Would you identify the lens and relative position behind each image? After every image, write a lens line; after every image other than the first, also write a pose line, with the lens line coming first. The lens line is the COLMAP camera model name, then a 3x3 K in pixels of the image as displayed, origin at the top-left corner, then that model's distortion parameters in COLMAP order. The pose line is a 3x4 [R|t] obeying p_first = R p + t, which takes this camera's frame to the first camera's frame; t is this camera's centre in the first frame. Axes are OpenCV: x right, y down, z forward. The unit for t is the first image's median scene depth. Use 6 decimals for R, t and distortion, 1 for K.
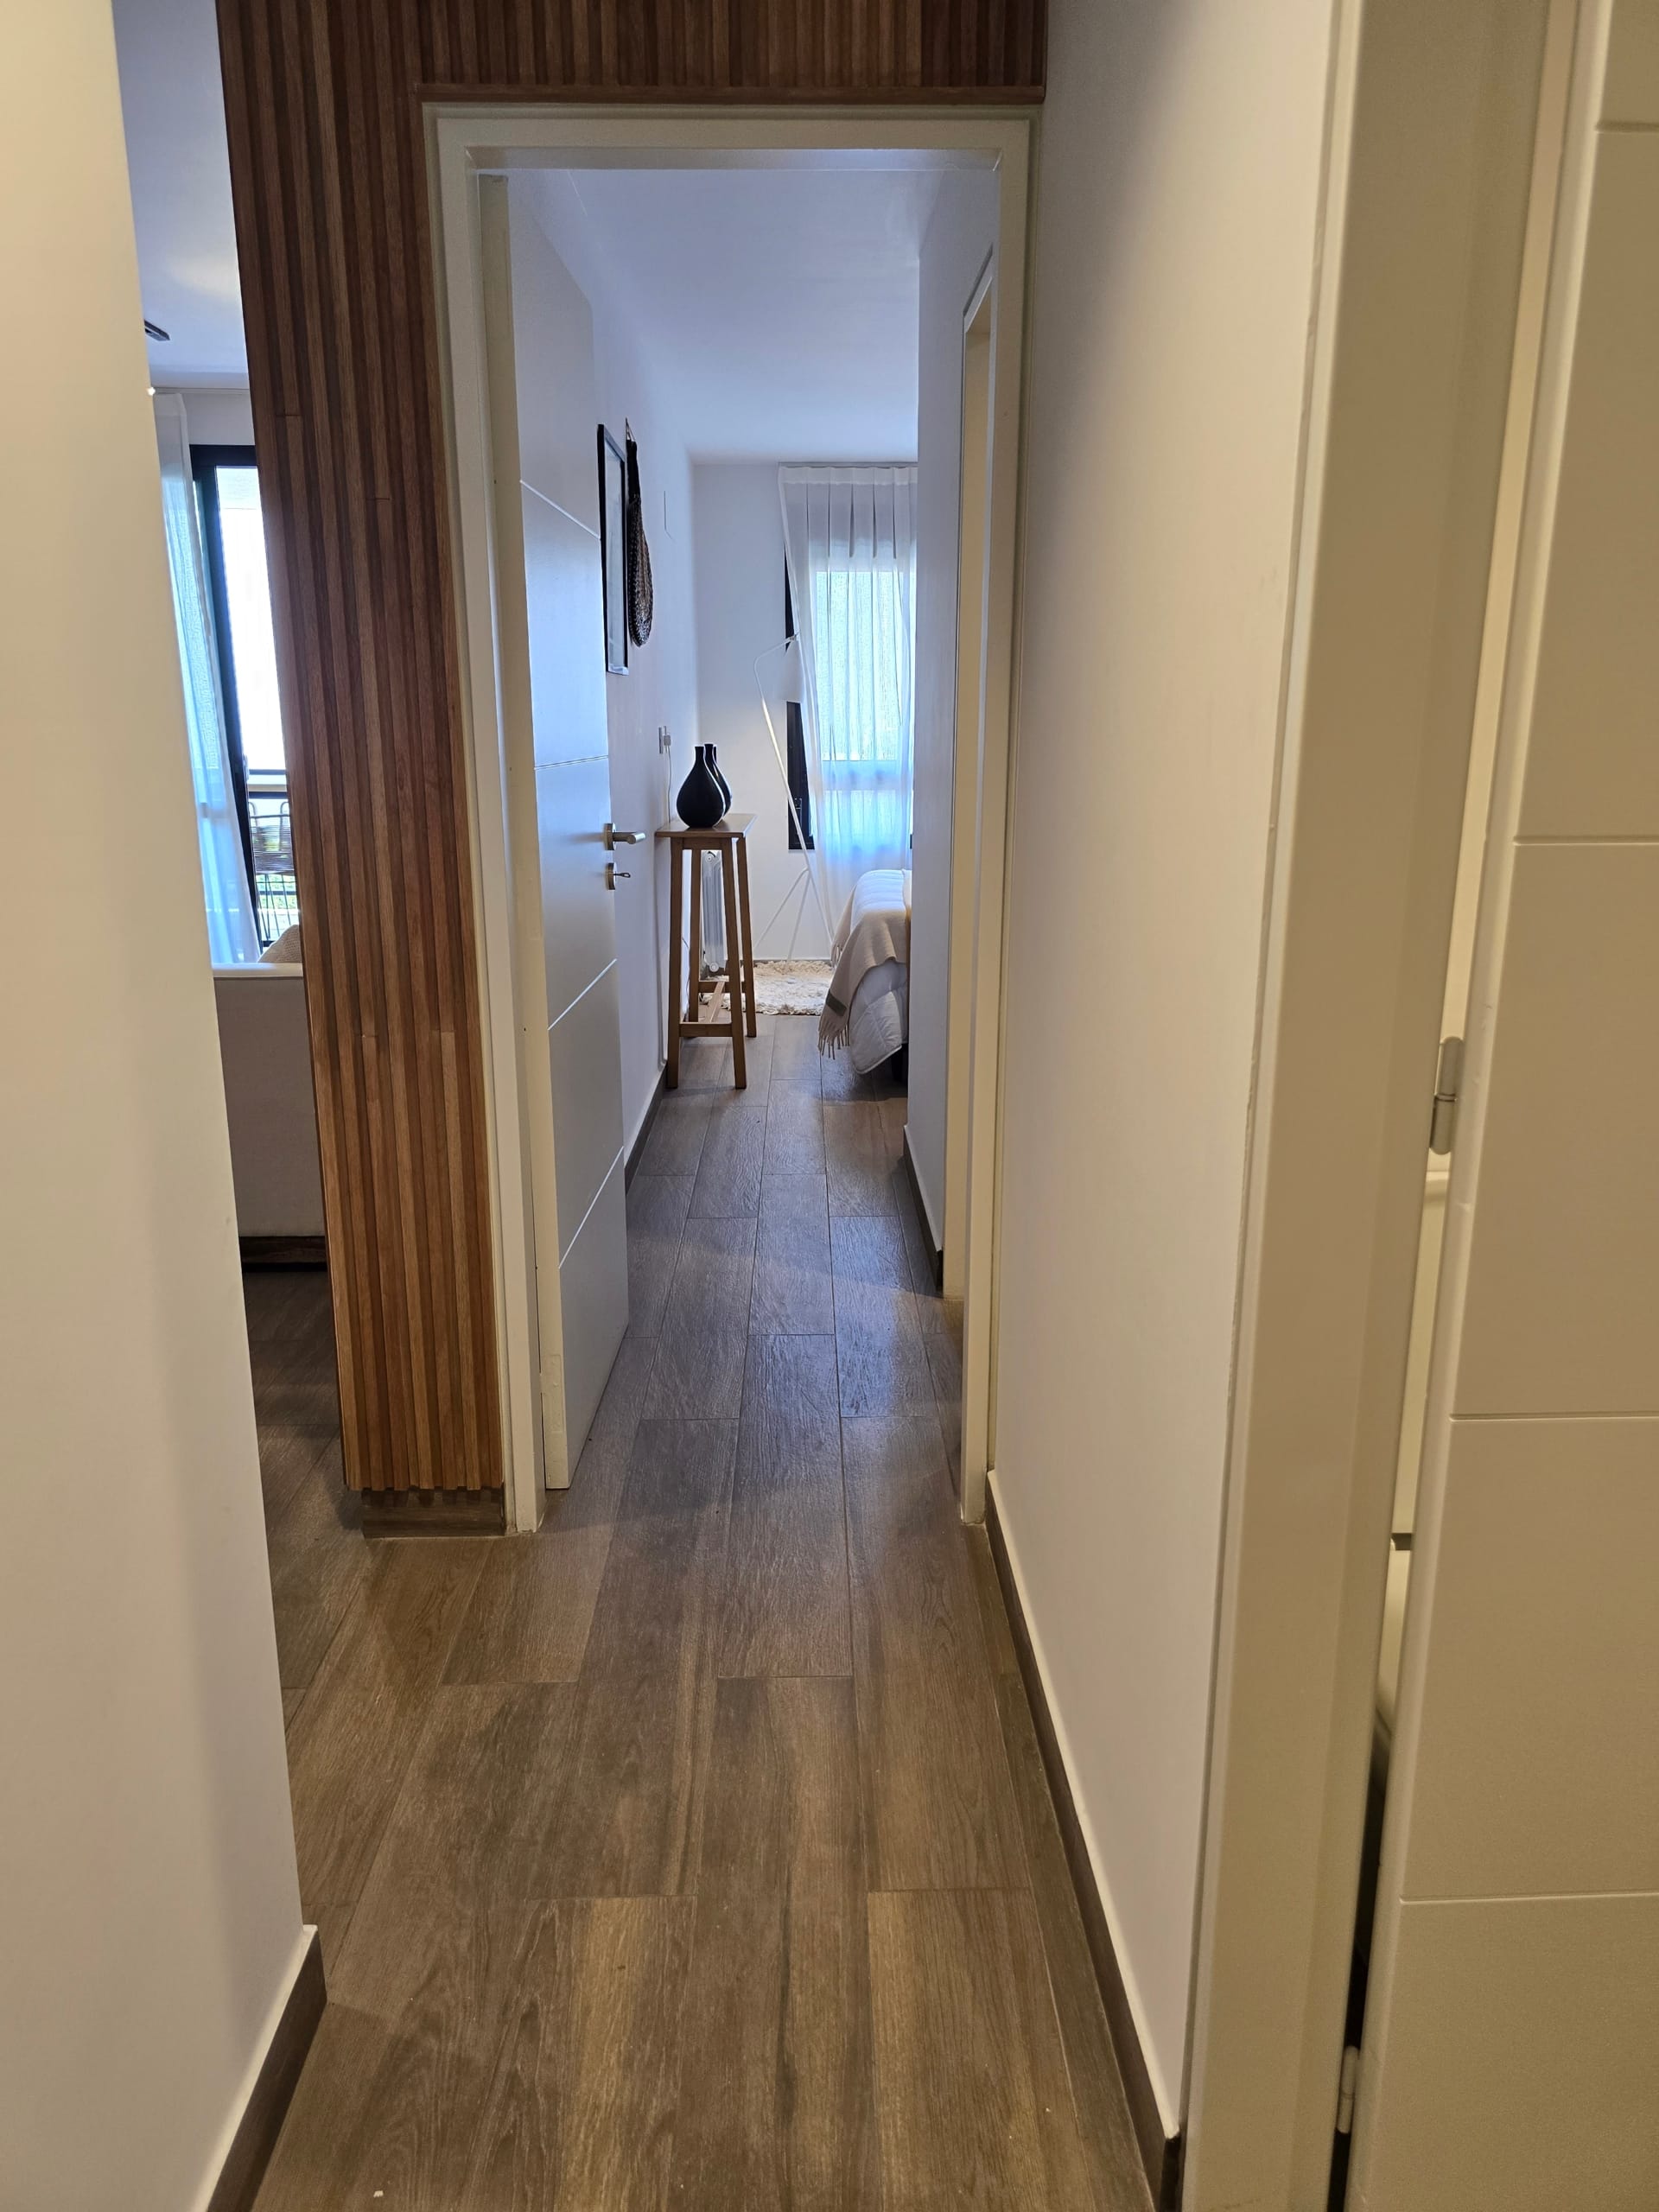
lens RADIAL K [[1490.5, 0, 829.5], [0, 1490.5, 1106.0], [0, 0, 1]] dist [0.096221, -0.082503]
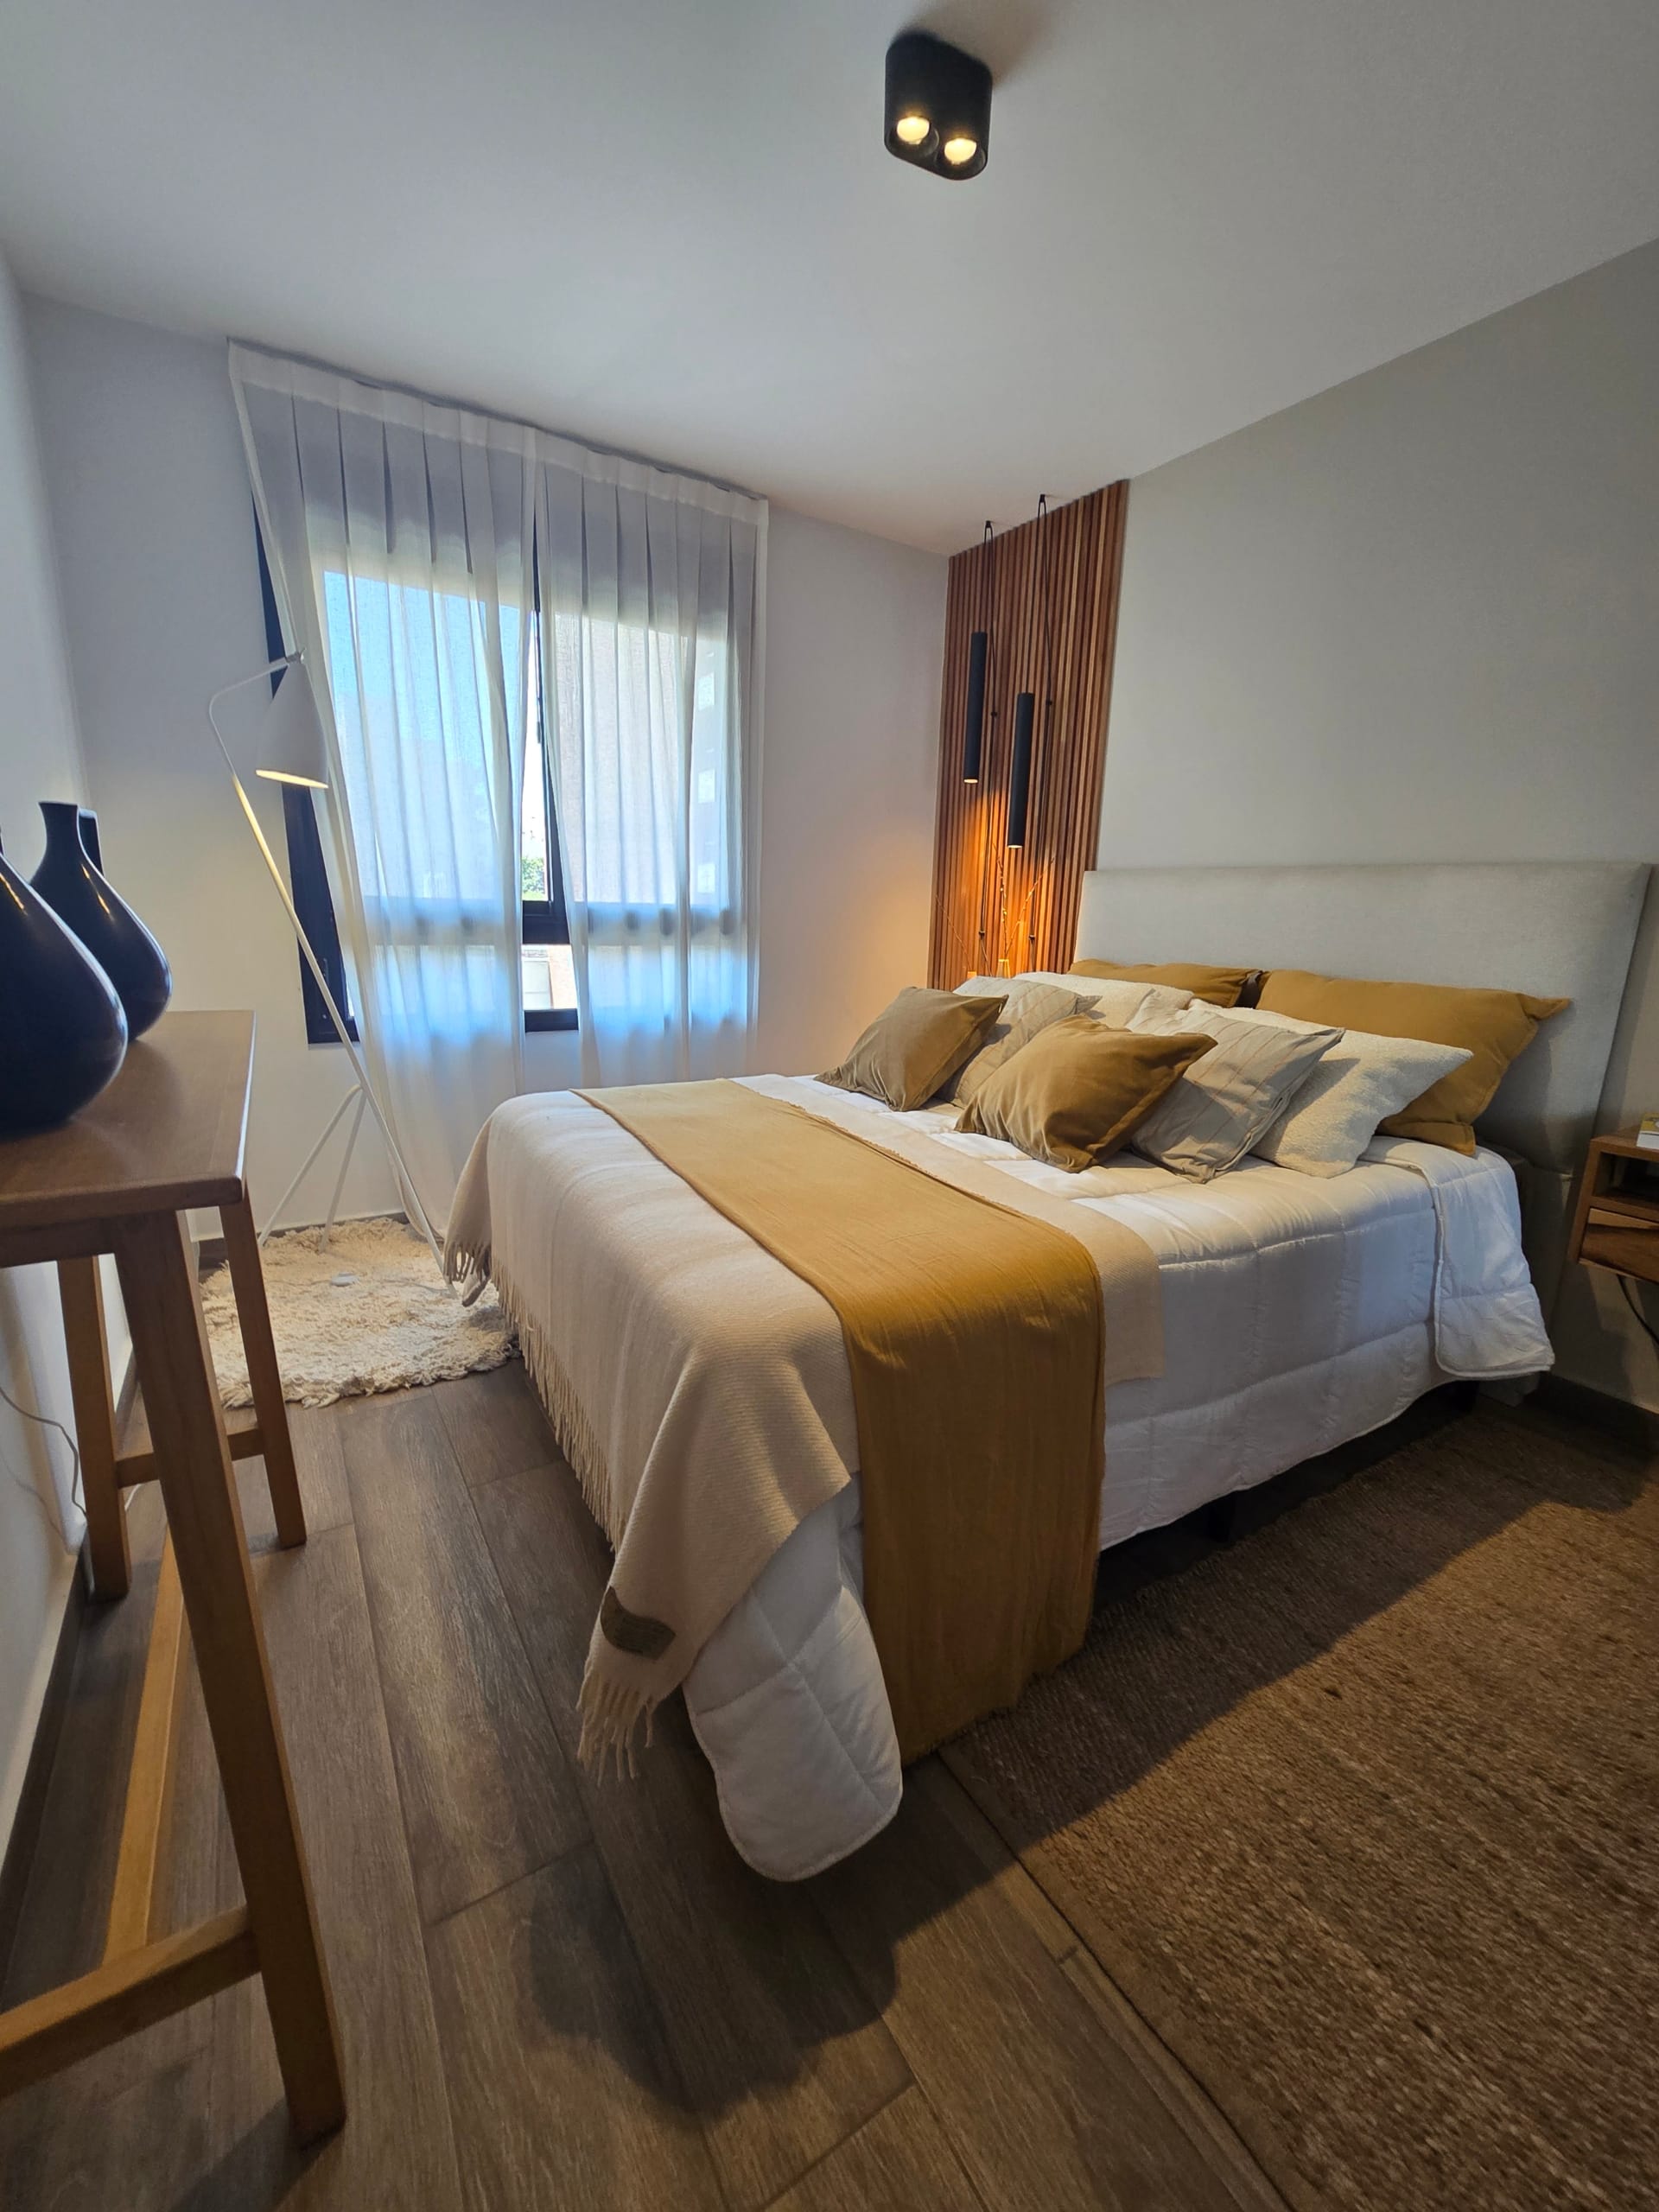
lens RADIAL K [[902.8, 0, 829.5], [0, 902.8, 1106.0], [0, 0, 1]] dist [0.000532, -0.000243]
pose [[0.855115, -0.085283, 0.511376, -0.048471], [0.098166, 0.995168, 0.001815, -0.171817], [-0.509060, 0.048648, 0.859355, 0.801473]]
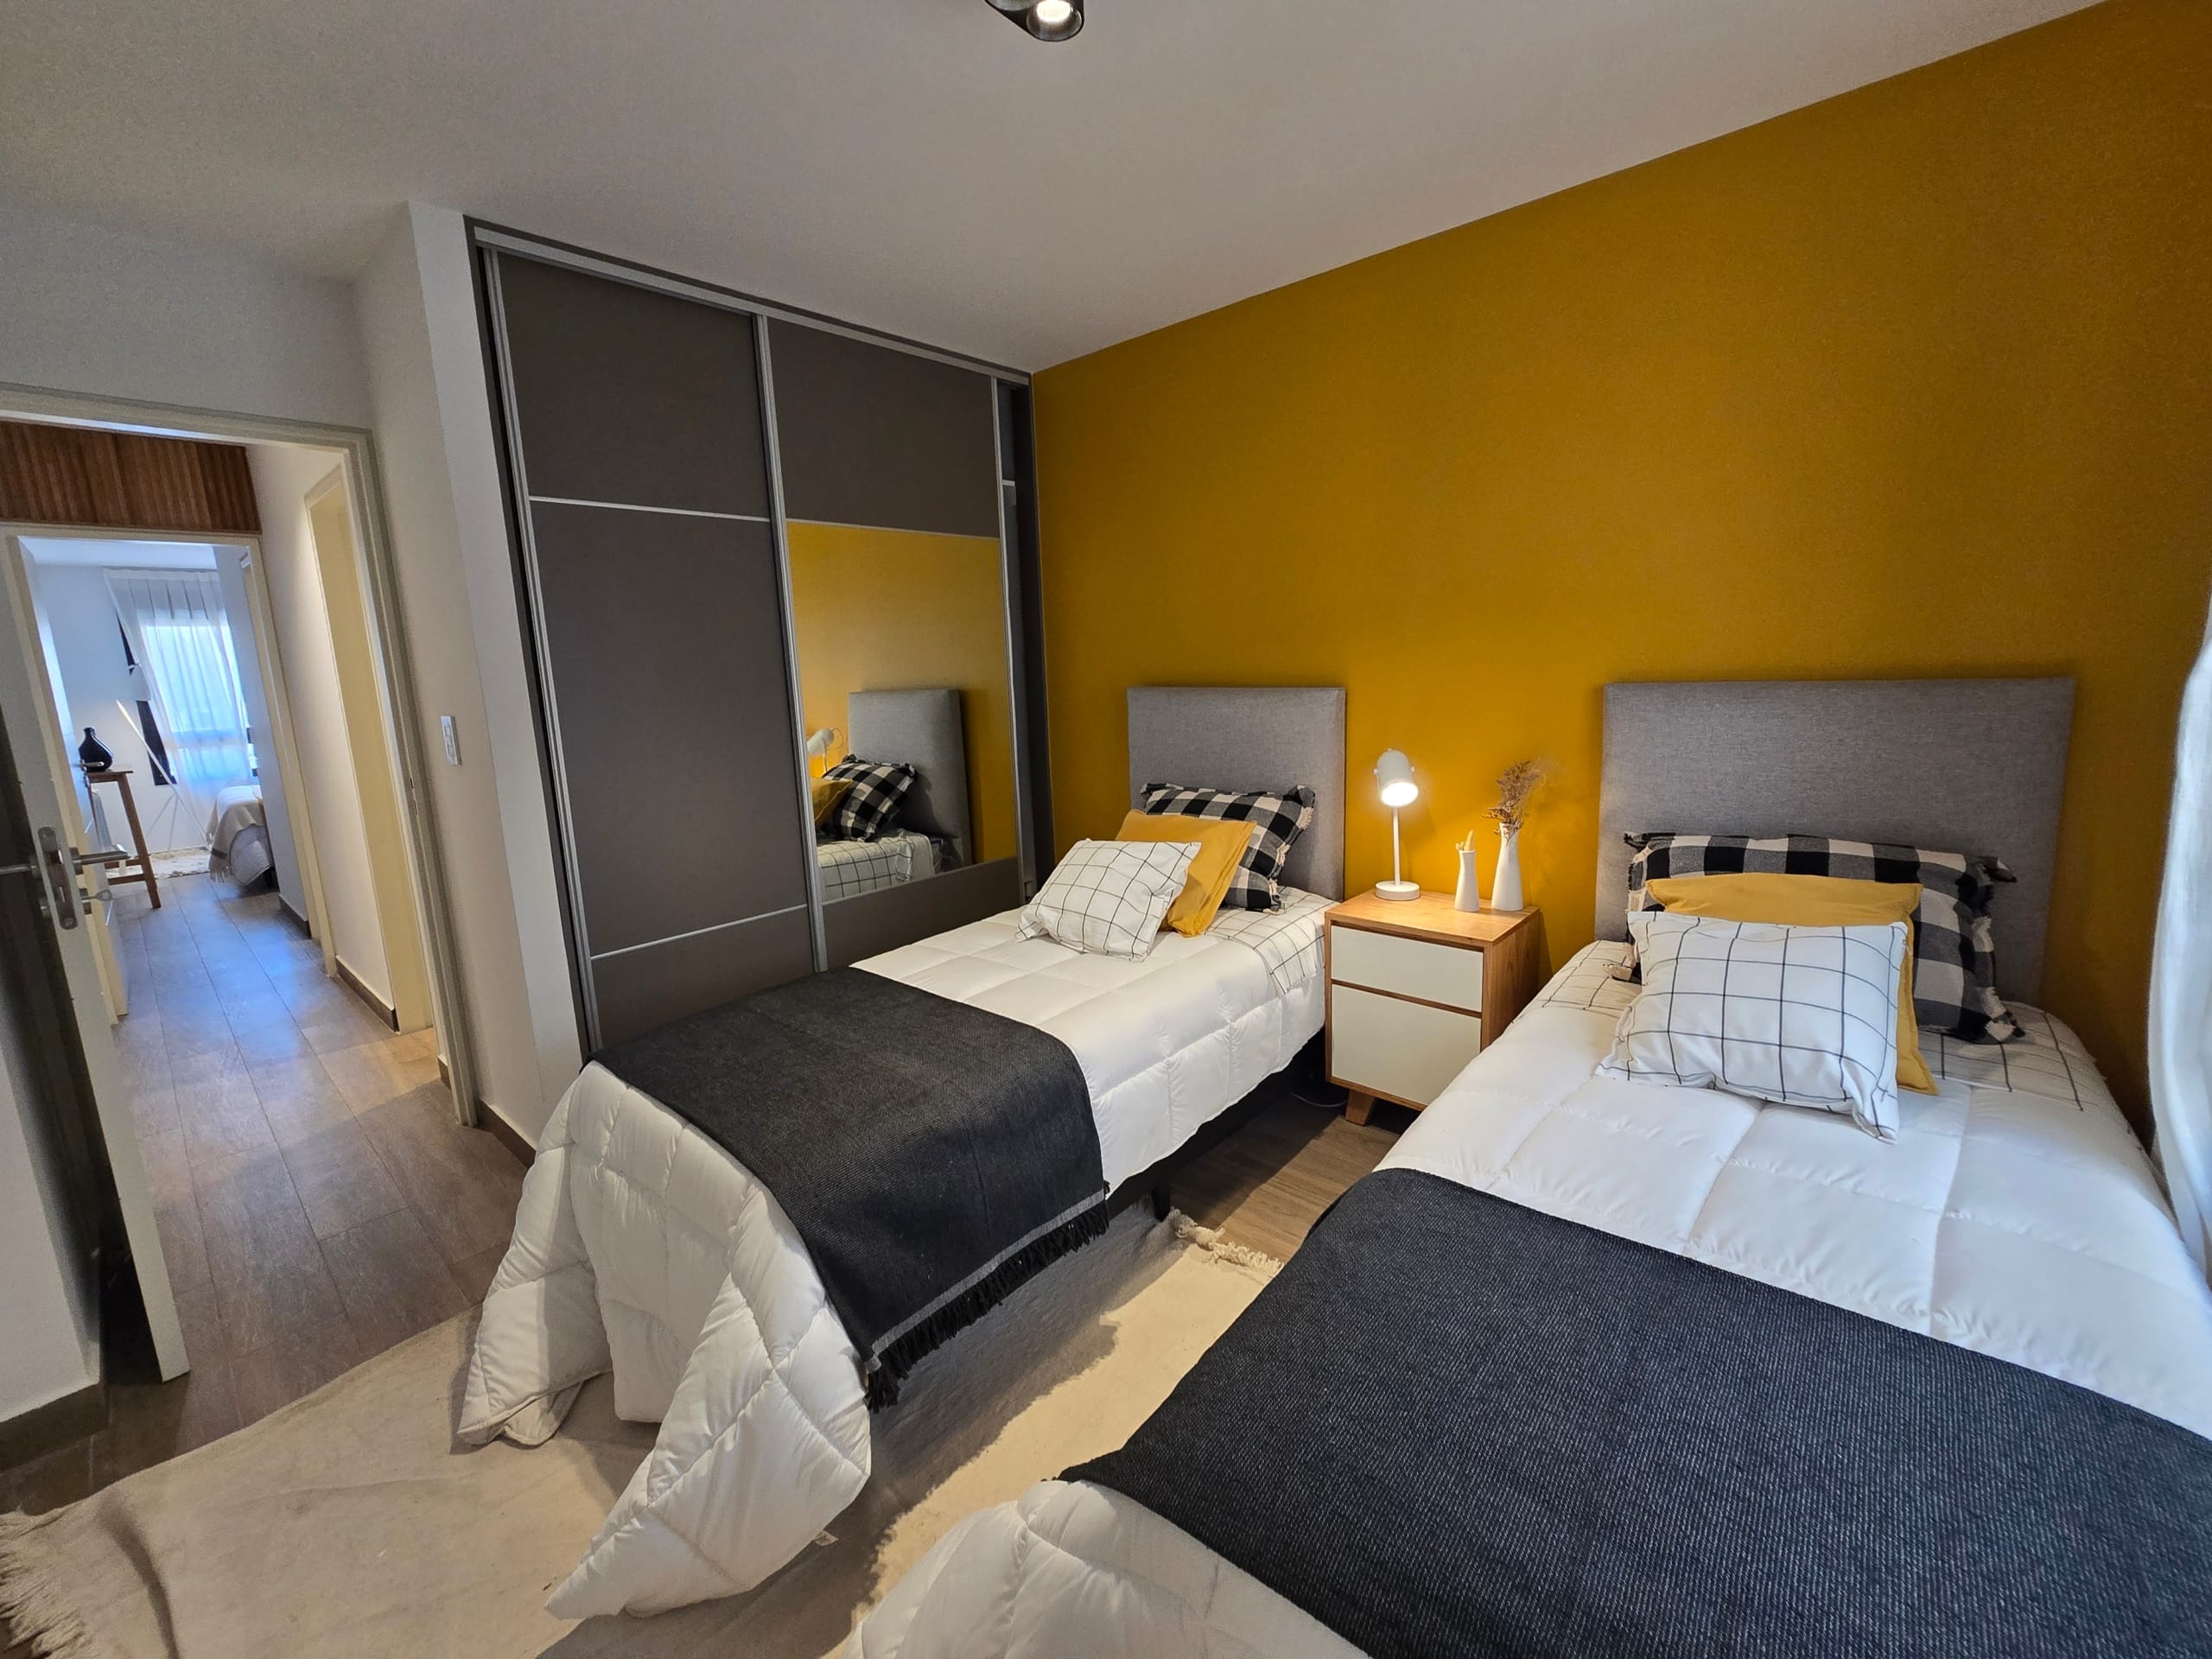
lens RADIAL K [[902.8, 0, 1106.0], [0, 902.8, 829.5], [0, 0, 1]] dist [0.000532, -0.000243]
pose [[0.683097, -0.148151, 0.715144, -0.041146], [0.215138, 0.976578, -0.003187, 0.145709], [-0.697922, 0.156032, 0.698970, -0.589293]]
